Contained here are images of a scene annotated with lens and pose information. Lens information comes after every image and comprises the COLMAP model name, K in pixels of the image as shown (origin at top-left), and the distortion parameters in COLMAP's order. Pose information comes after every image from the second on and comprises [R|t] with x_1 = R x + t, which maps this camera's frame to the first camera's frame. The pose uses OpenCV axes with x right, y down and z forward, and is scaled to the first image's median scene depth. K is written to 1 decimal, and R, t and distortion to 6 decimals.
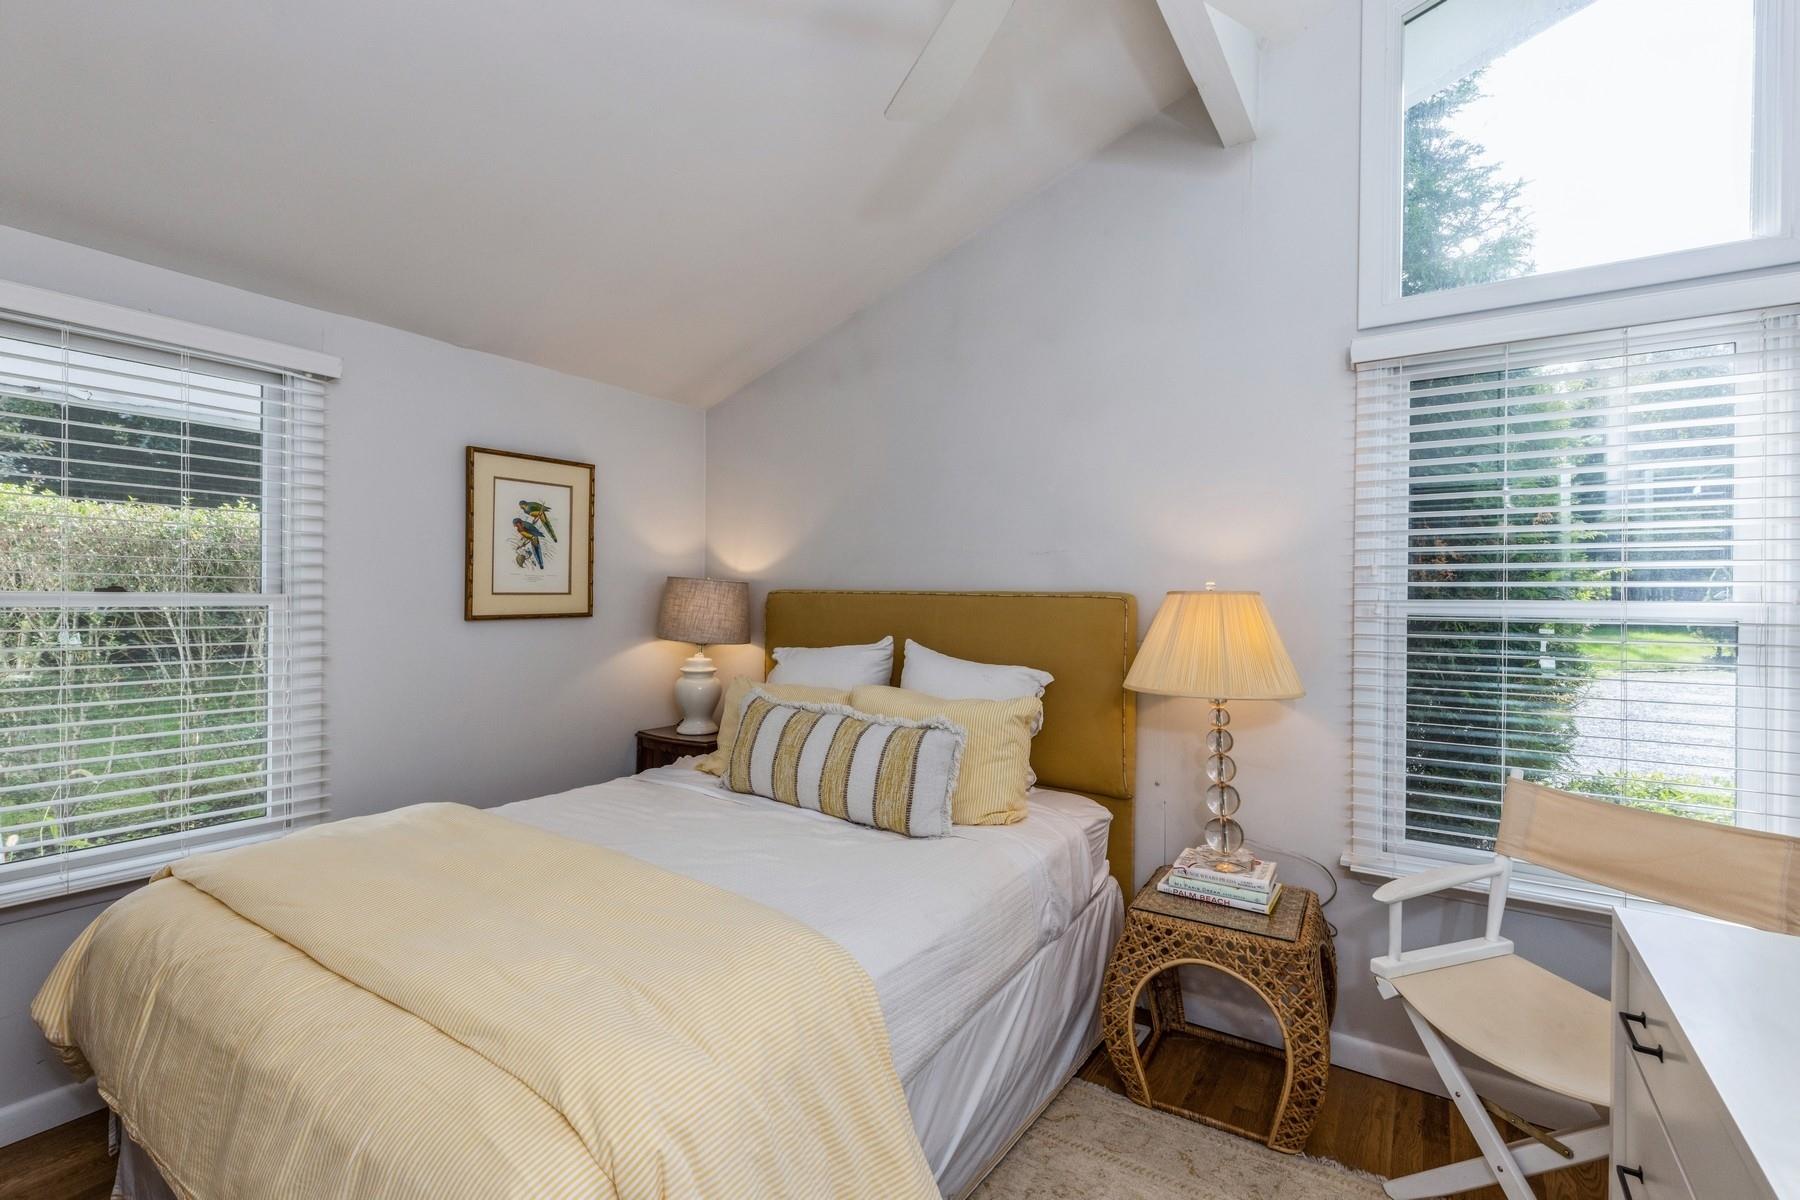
lens RADIAL K [[796.9, 0, 900.5], [0, 796.9, 596.1], [0, 0, 1]] dist [0.000295, -0.000239]
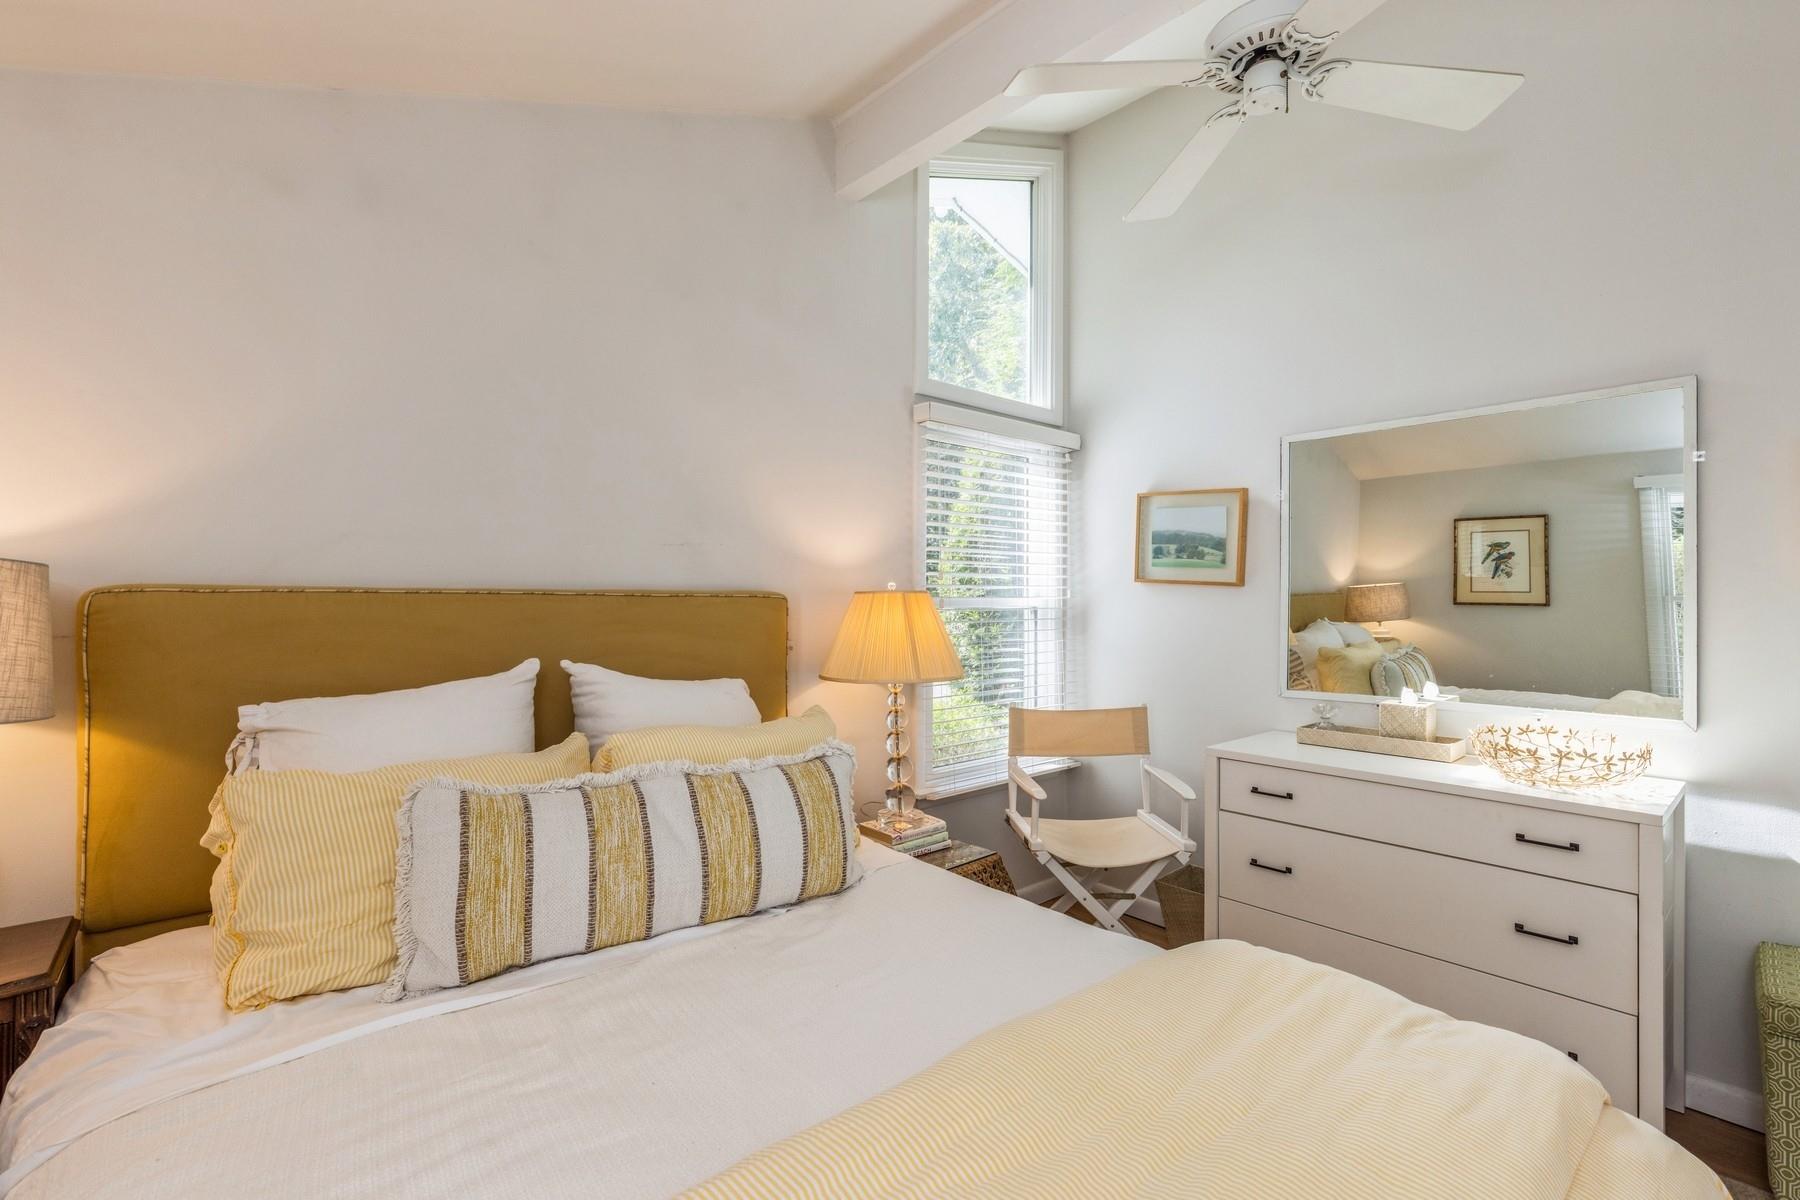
lens RADIAL K [[796.9, 0, 902.6], [0, 796.9, 595.6], [0, 0, 1]] dist [0.000295, -0.000239]
pose [[0.254289, -0.001769, 0.967127, -0.624233], [0.009152, 0.999958, -0.000577, 0.001513], [-0.967085, 0.008998, 0.254295, 0.603313]]
